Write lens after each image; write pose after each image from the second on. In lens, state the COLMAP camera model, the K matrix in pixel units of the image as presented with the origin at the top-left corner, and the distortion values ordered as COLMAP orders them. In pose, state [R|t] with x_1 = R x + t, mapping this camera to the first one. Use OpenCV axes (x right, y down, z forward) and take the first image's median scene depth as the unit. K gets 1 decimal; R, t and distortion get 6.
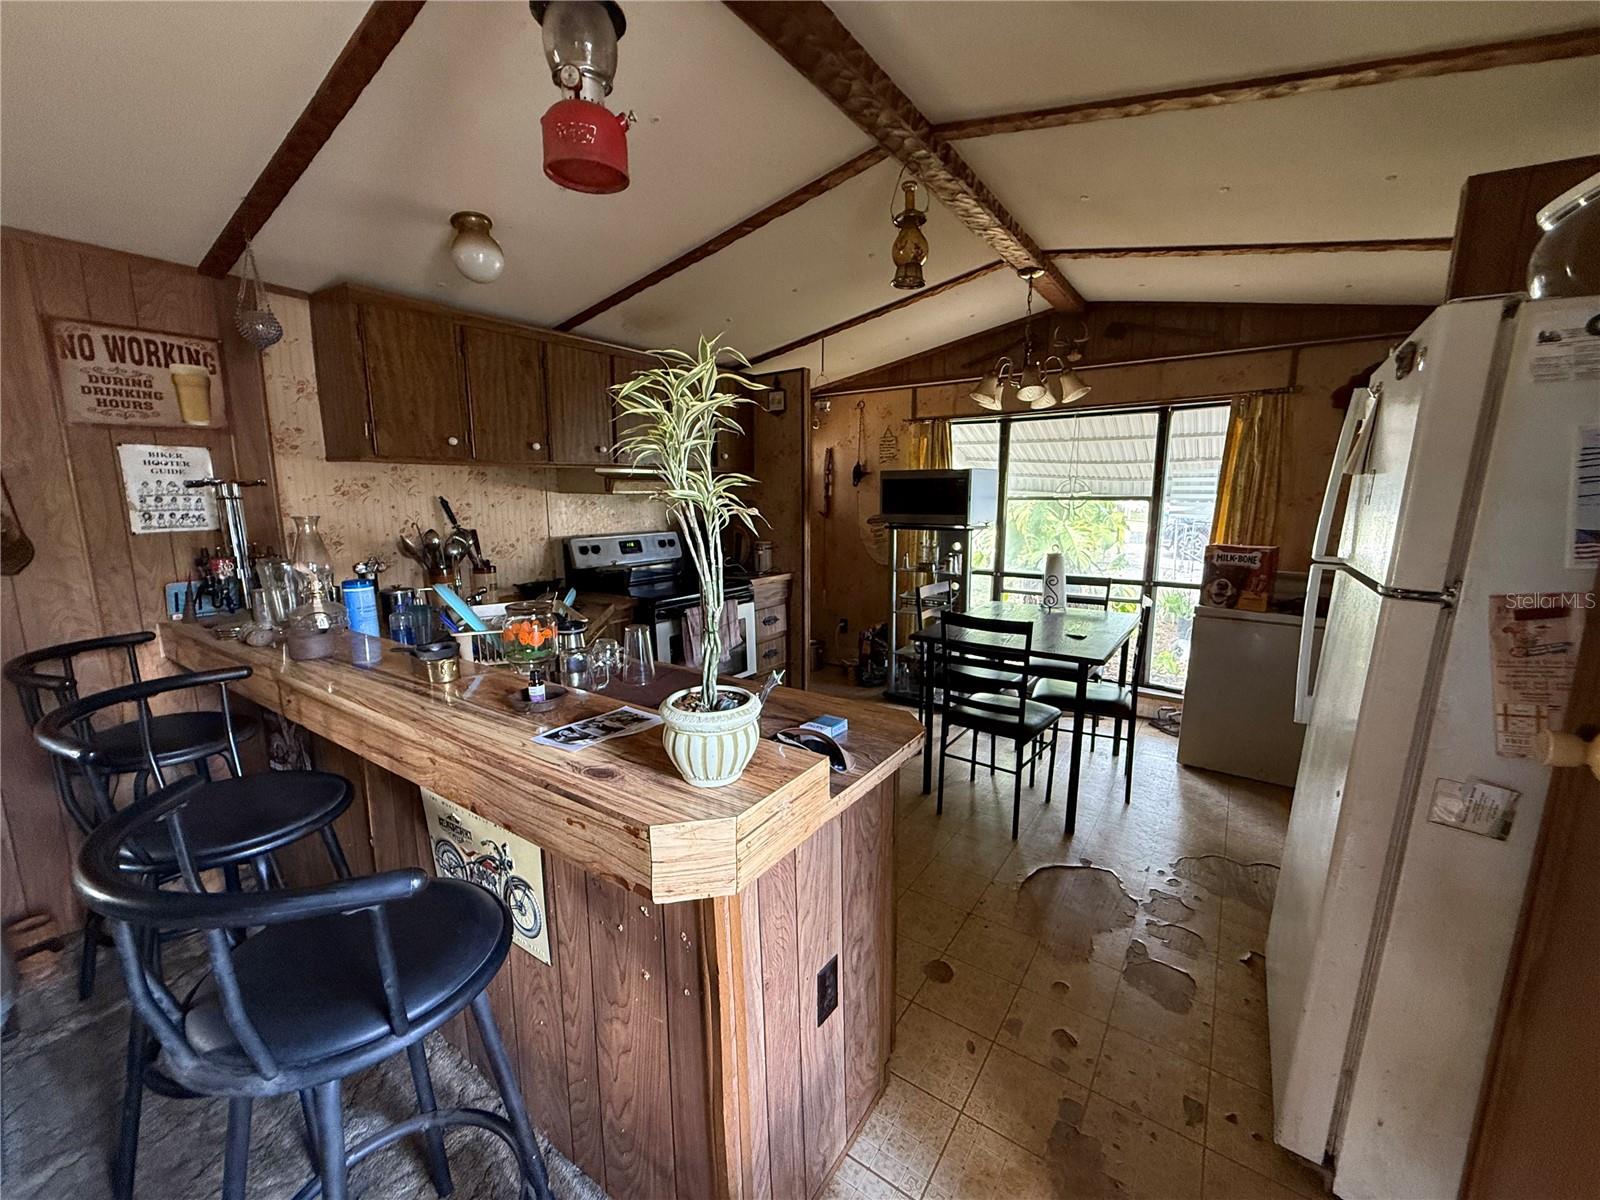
lens RADIAL K [[640.2, 0, 800.7], [0, 640.2, 604.2], [0, 0, 1]] dist [-0.000762, 0.000120]
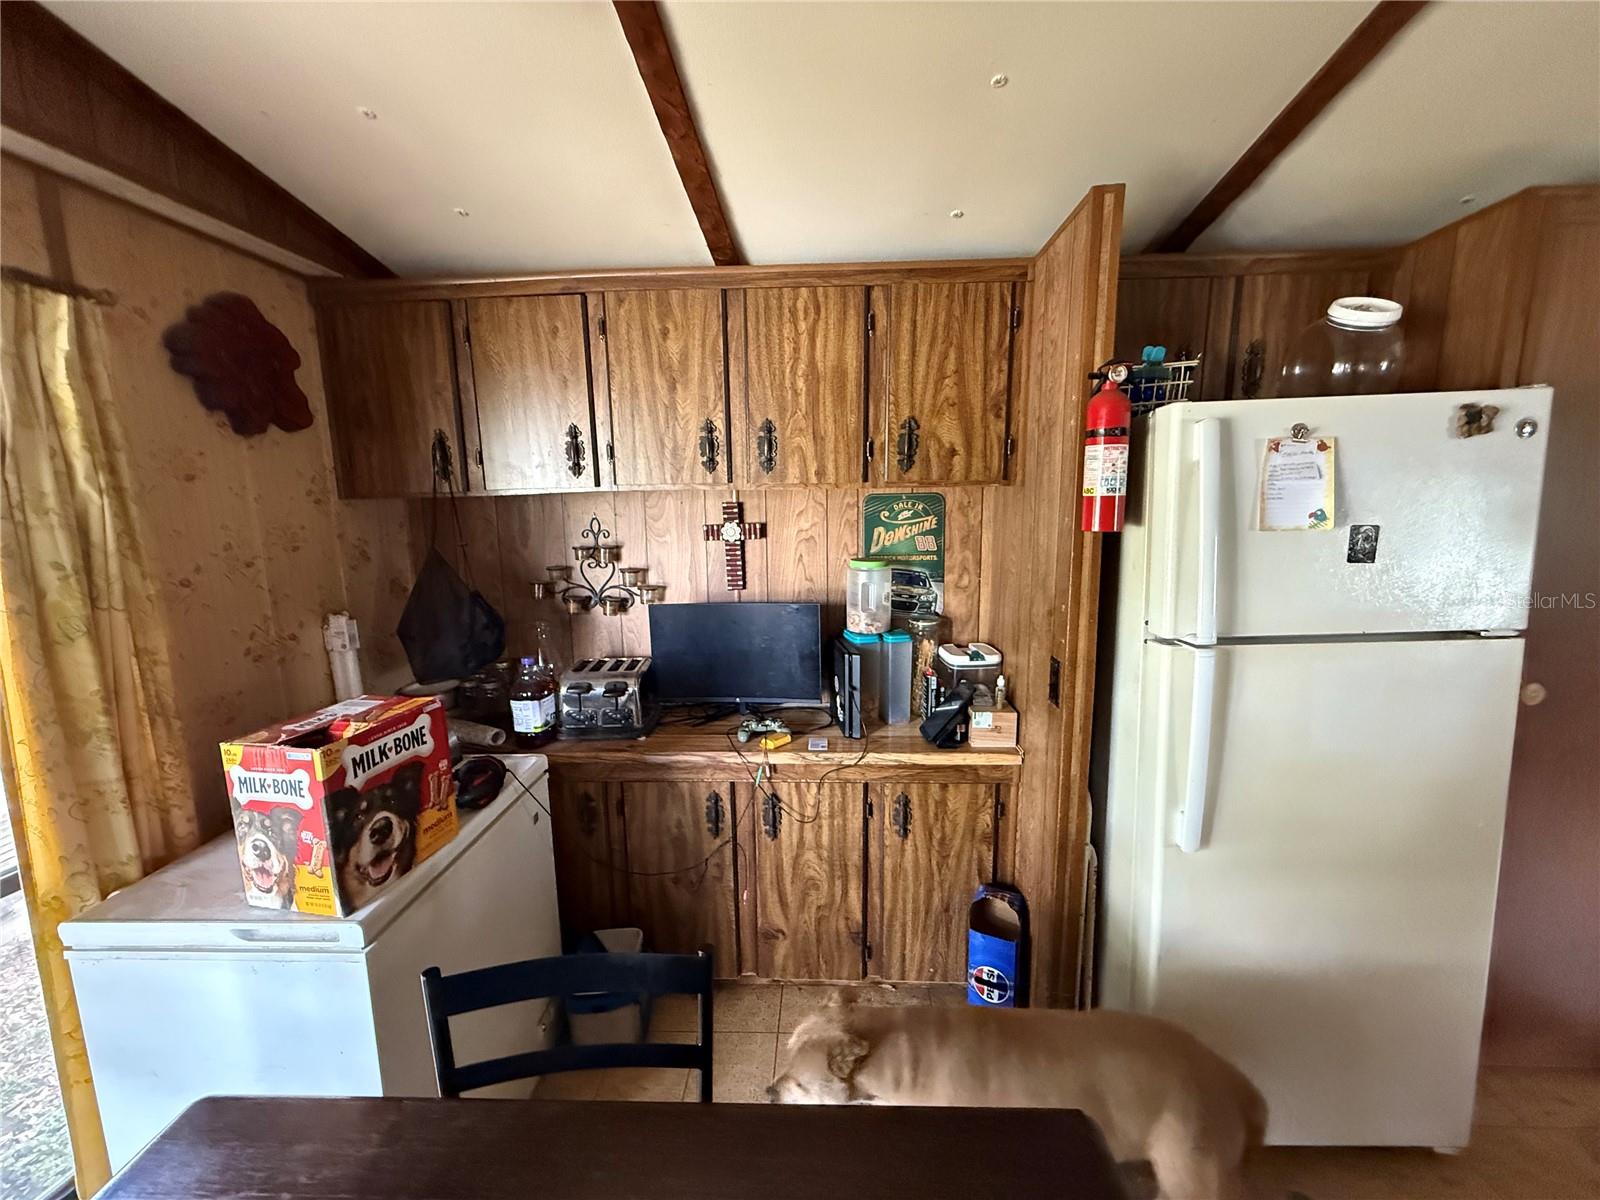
lens RADIAL K [[640.2, 0, 800.8], [0, 640.2, 600.0], [0, 0, 1]] dist [-0.000762, 0.000120]
pose [[-0.540896, -0.123800, 0.831928, 0.241836], [0.165738, 0.954027, 0.249727, -0.206498], [-0.824598, 0.272959, -0.495511, 0.947371]]
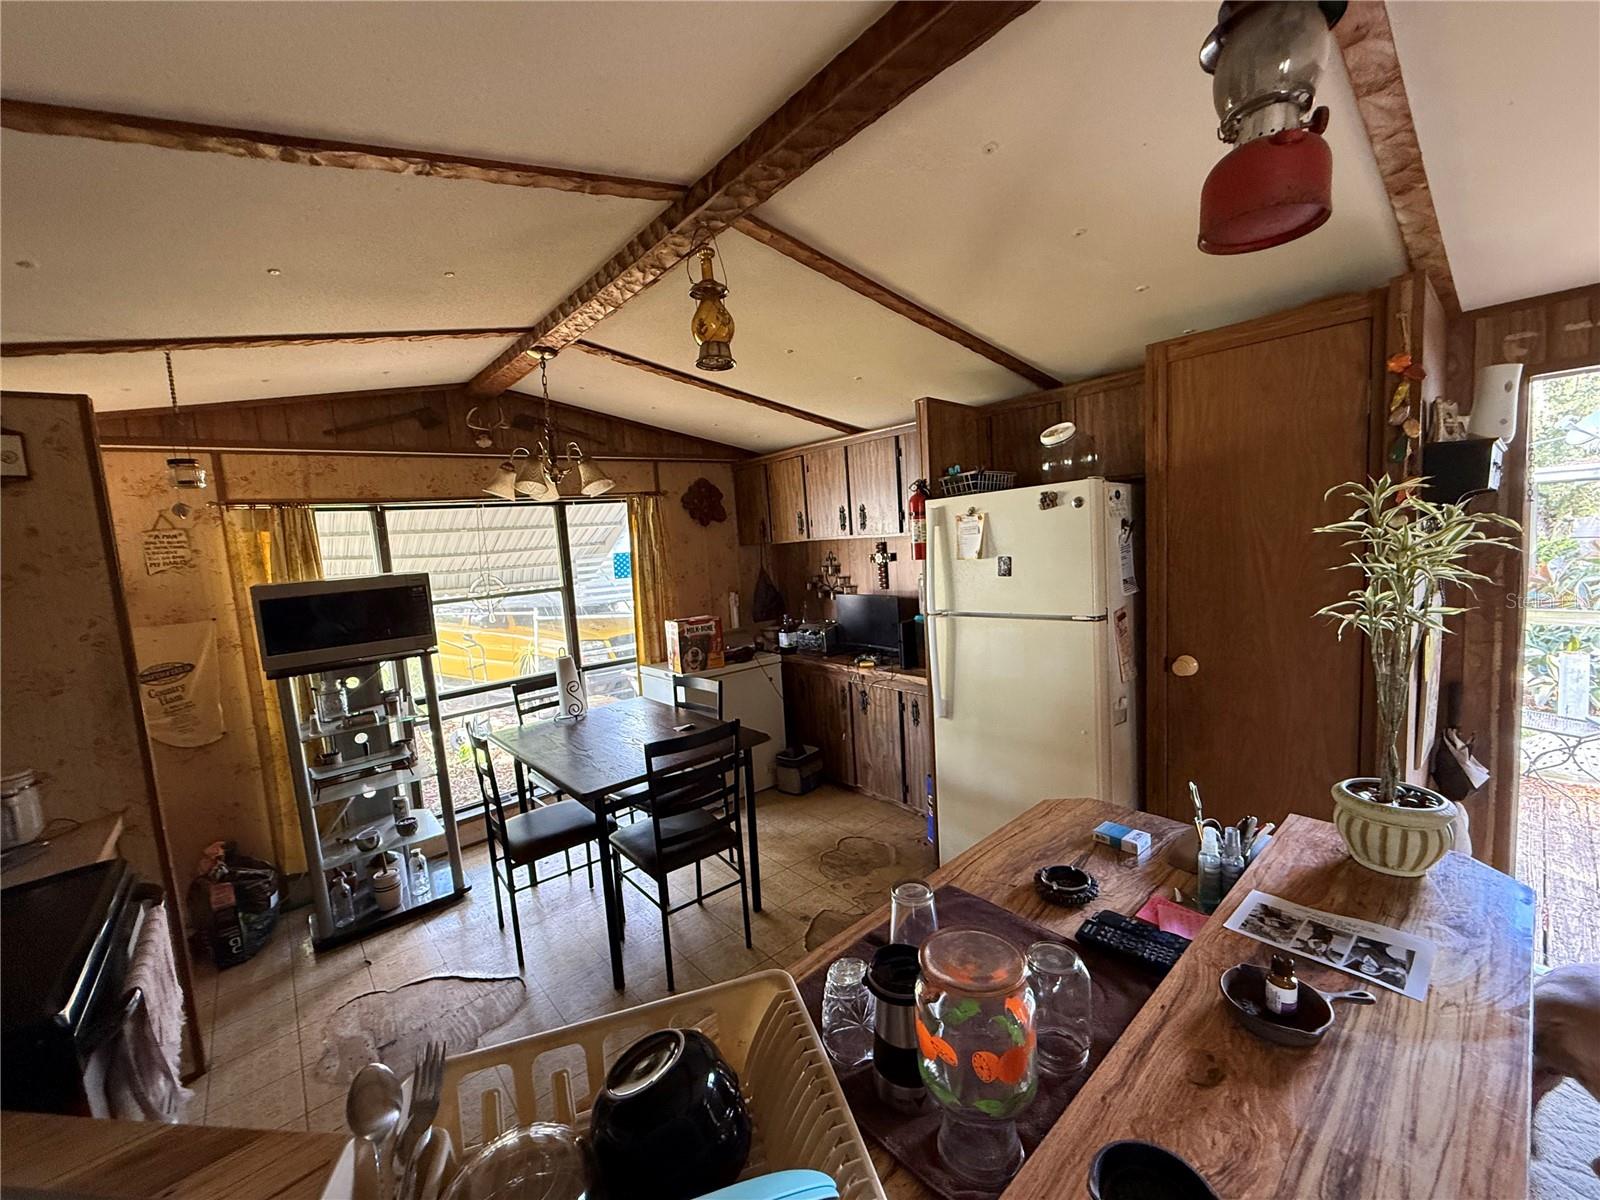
lens RADIAL K [[640.2, 0, 801.4], [0, 640.2, 596.6], [0, 0, 1]] dist [-0.000762, 0.000120]
pose [[0.251494, -0.104502, 0.962201, -0.420215], [0.234969, 0.971005, 0.044044, -0.136794], [-0.938904, 0.215010, 0.268756, 0.473813]]
